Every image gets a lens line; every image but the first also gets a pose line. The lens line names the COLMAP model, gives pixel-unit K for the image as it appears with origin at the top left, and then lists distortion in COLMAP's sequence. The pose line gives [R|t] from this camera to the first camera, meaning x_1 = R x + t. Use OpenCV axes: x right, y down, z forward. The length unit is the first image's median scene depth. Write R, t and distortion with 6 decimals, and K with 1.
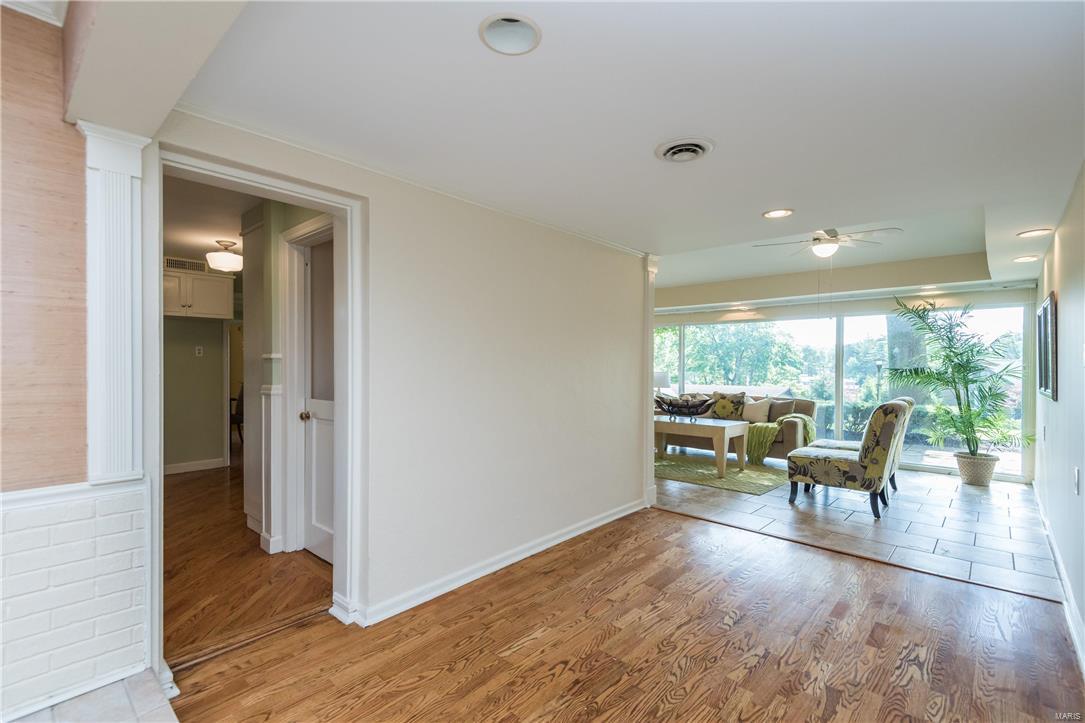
lens RADIAL K [[503.7, 0, 536.8], [0, 503.7, 363.4], [0, 0, 1]] dist [0.000198, -0.000643]
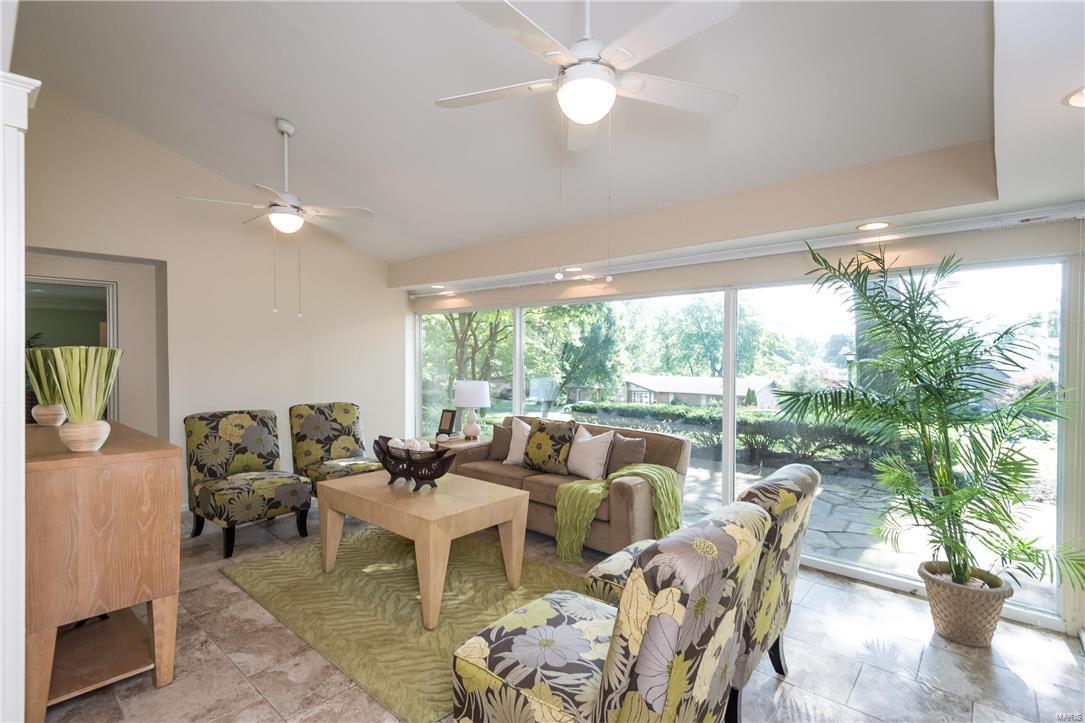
lens RADIAL K [[503.7, 0, 548.5], [0, 503.7, 353.8], [0, 0, 1]] dist [0.000198, -0.000643]
pose [[0.999809, 0.000069, 0.019553, 0.385512], [-0.000144, 0.999993, 0.003824, -0.022485], [-0.019552, -0.003826, 0.999802, 0.436802]]
